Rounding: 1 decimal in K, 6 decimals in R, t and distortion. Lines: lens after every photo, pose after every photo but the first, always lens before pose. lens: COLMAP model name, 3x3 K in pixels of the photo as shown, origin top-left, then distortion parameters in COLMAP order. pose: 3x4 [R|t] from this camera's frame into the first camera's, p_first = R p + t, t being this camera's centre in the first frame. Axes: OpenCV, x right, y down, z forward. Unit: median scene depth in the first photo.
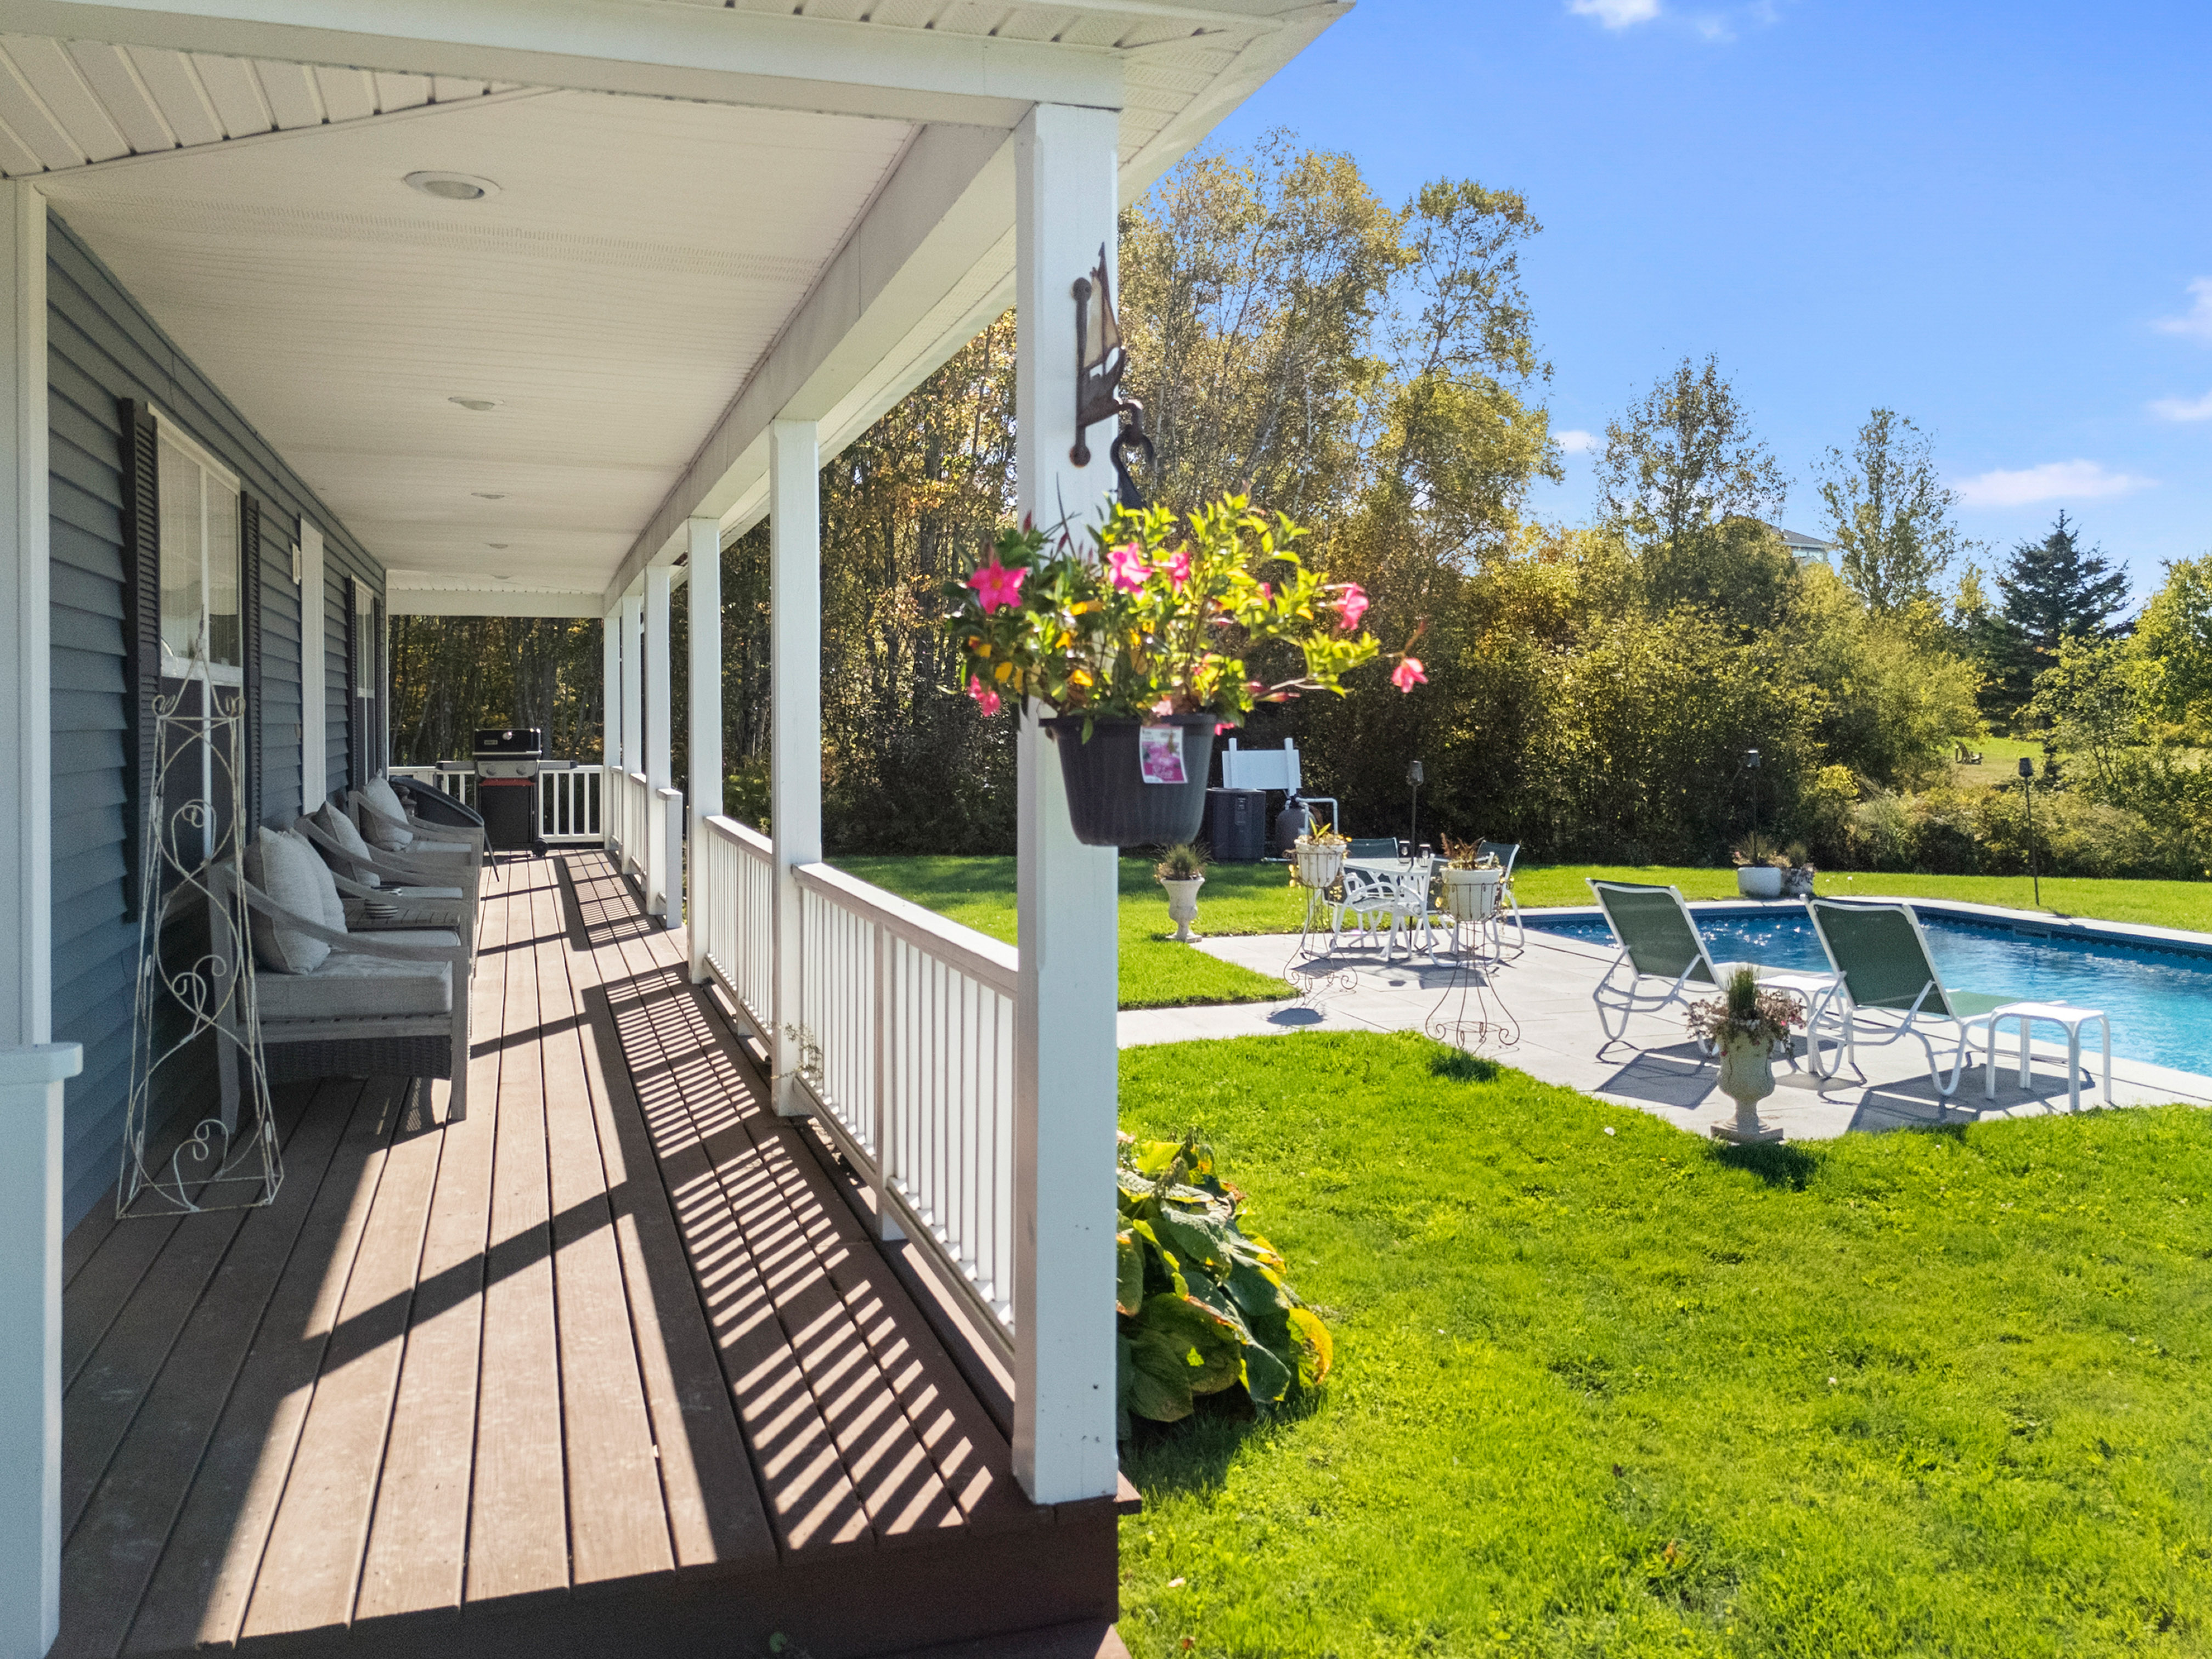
lens RADIAL K [[1837.2, 0, 1089.3], [0, 1837.2, 736.7], [0, 0, 1]] dist [0.077055, -0.094991]
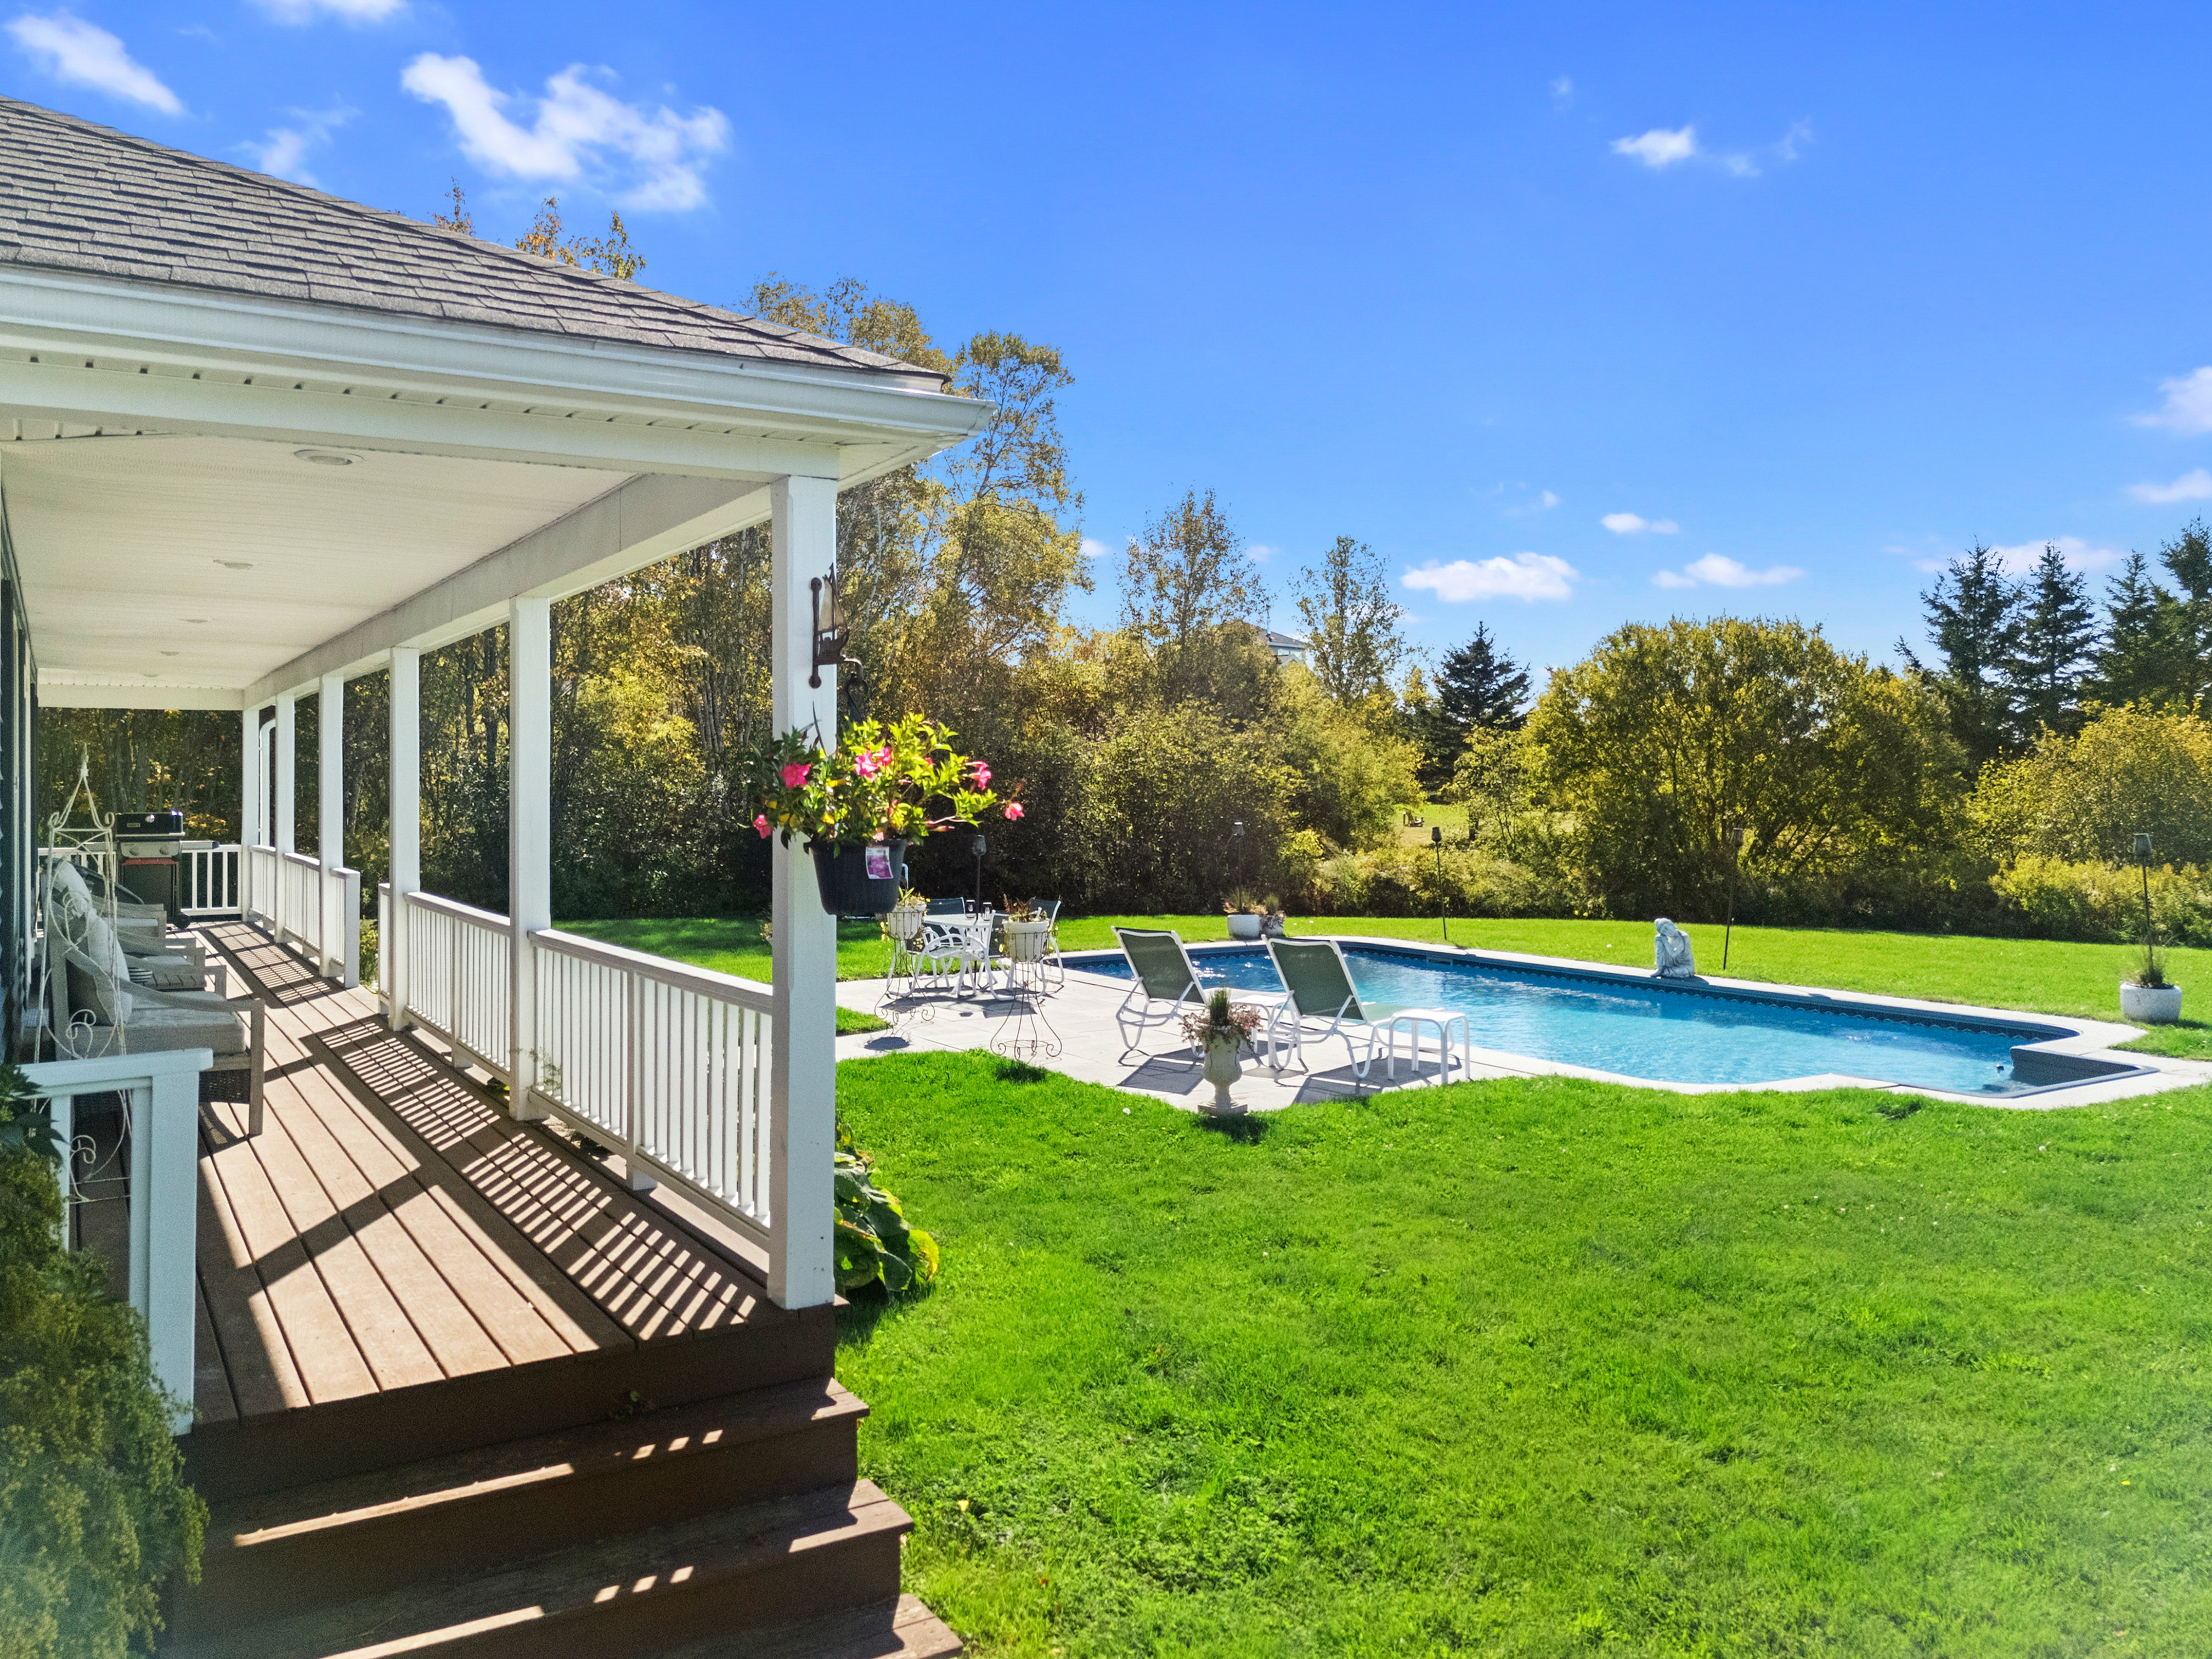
lens RADIAL K [[1723.2, 0, 1078.8], [0, 1723.2, 807.7], [0, 0, 1]] dist [0.047702, -0.049499]
pose [[0.970750, -0.004569, 0.240051, -0.044935], [0.003752, 0.999986, 0.003859, -0.012544], [-0.240065, -0.002845, 0.970753, -0.175728]]
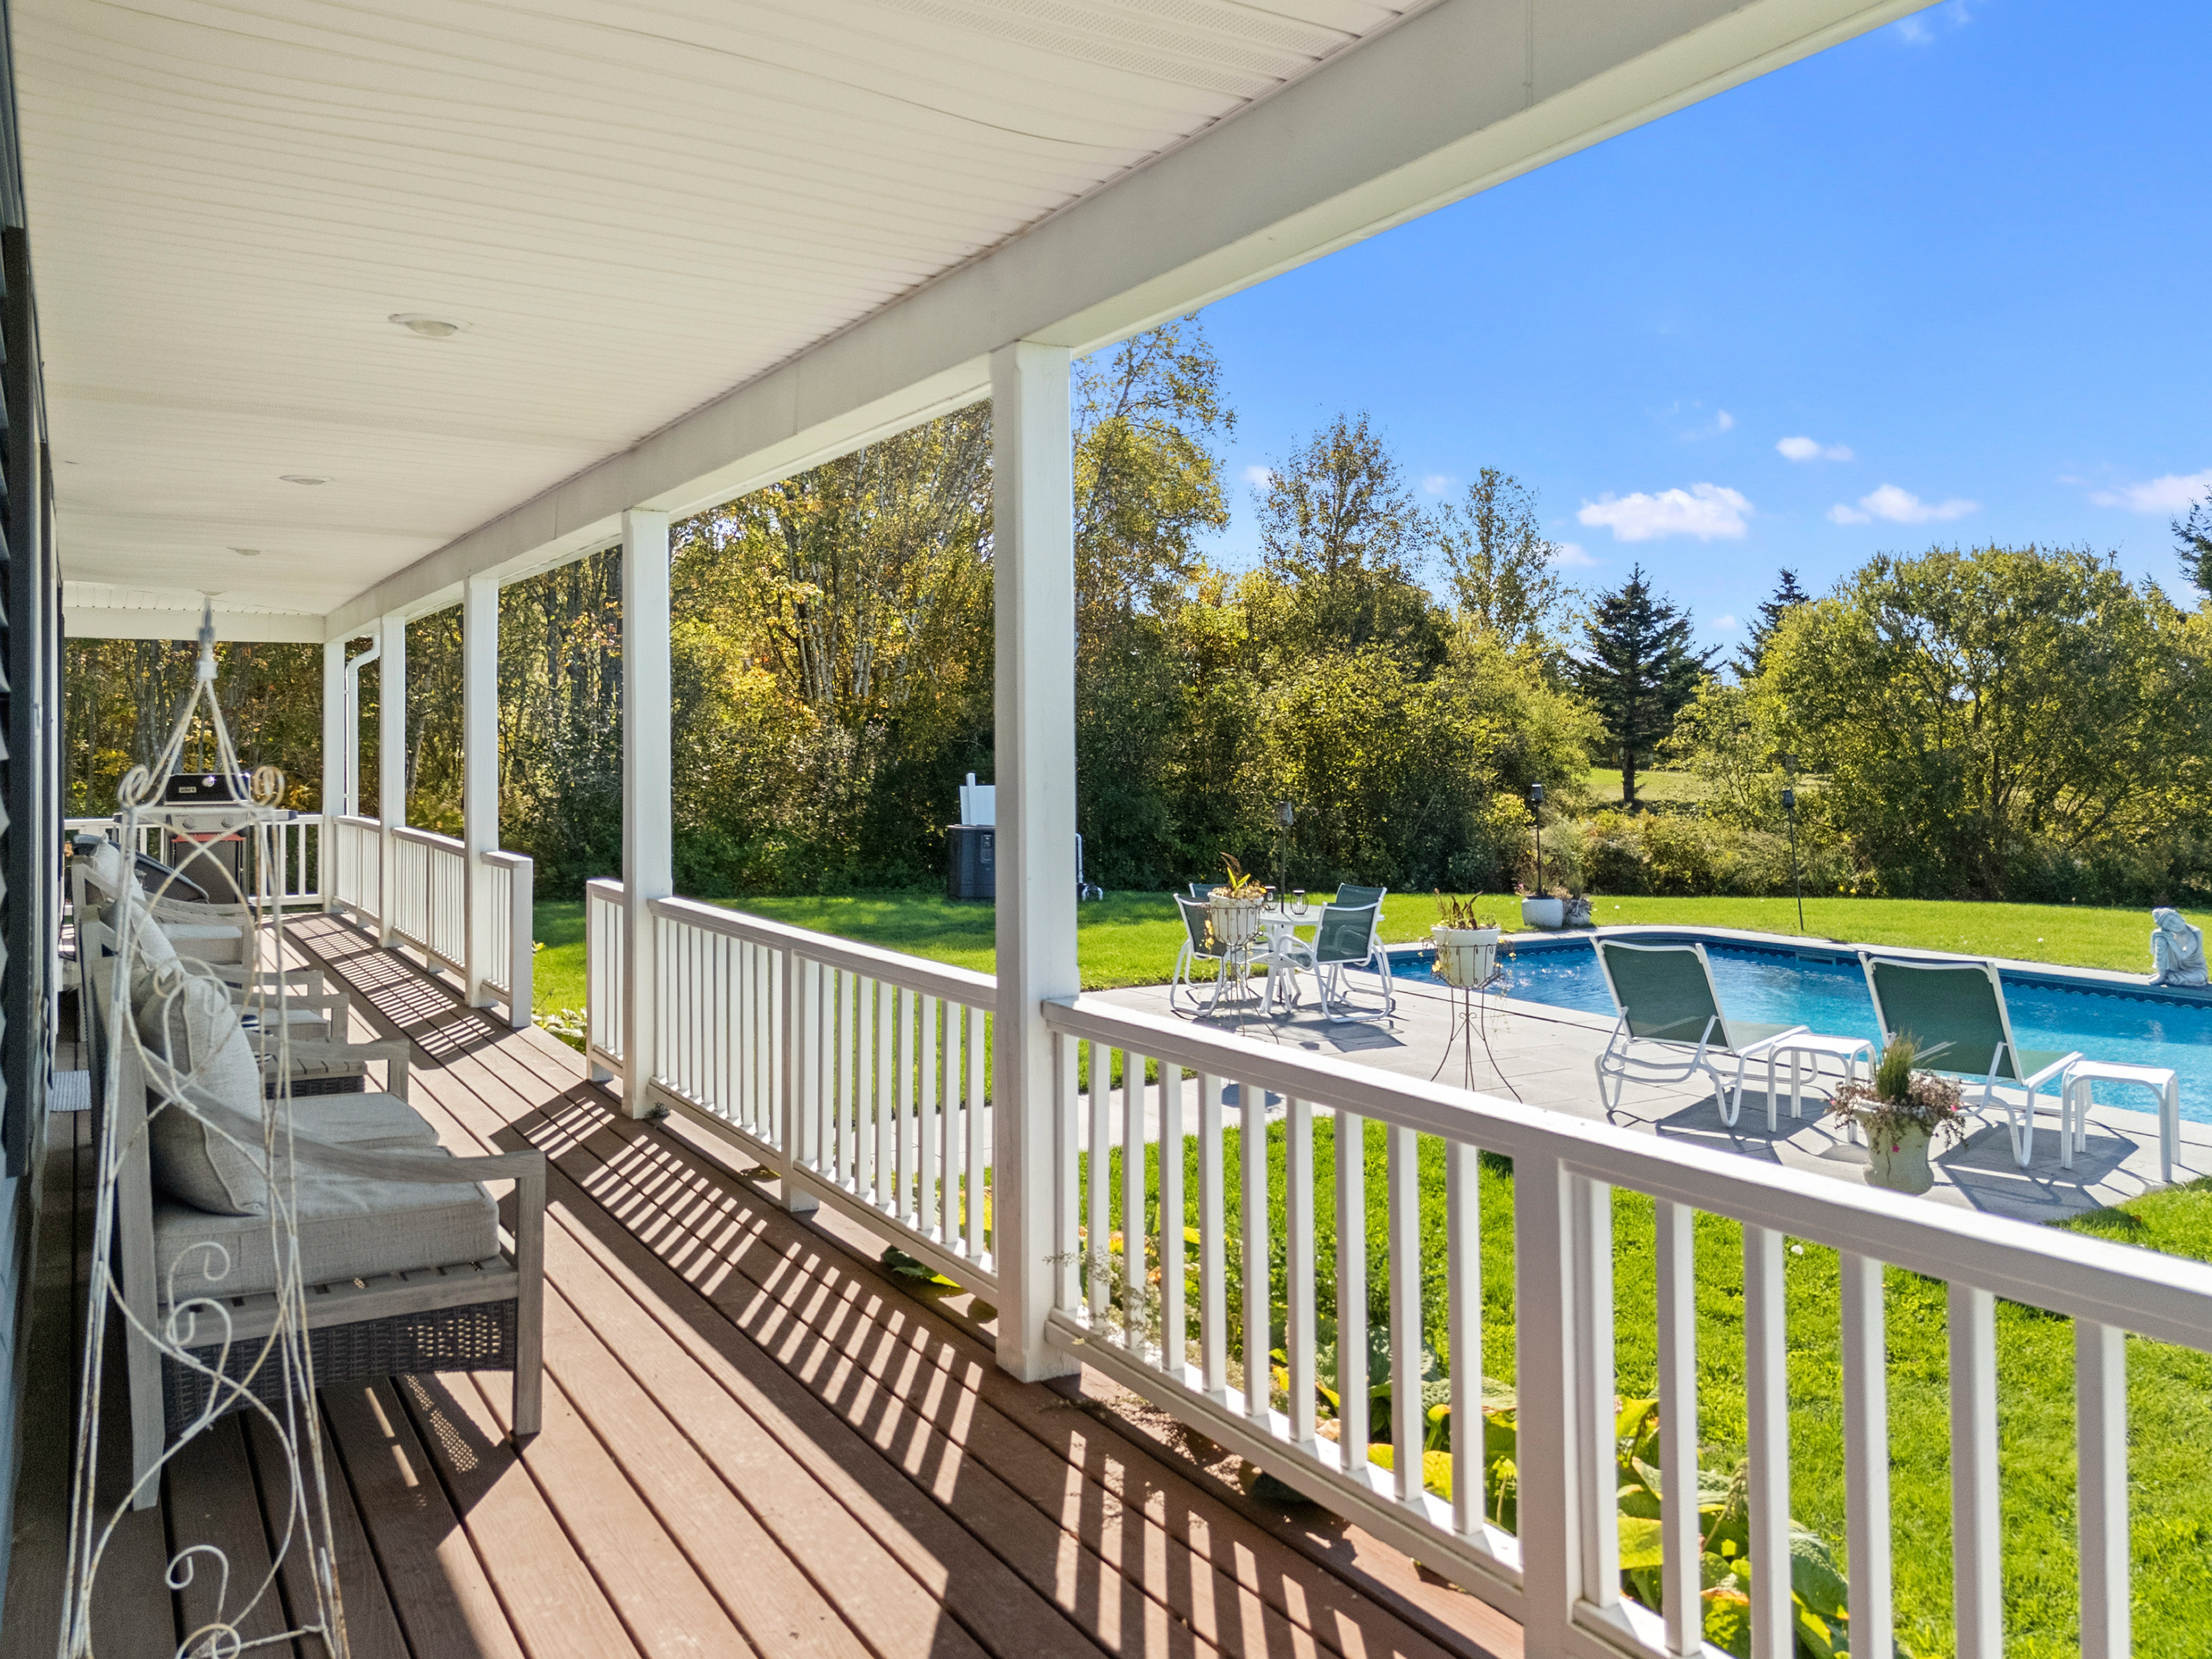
lens RADIAL K [[1723.2, 0, 1078.3], [0, 1723.2, 757.6], [0, 0, 1]] dist [0.047702, -0.049499]
pose [[0.972407, -0.004164, 0.233252, -0.173741], [0.005008, 0.999983, -0.003028, -0.009428], [-0.233236, 0.004113, 0.972412, 0.230090]]
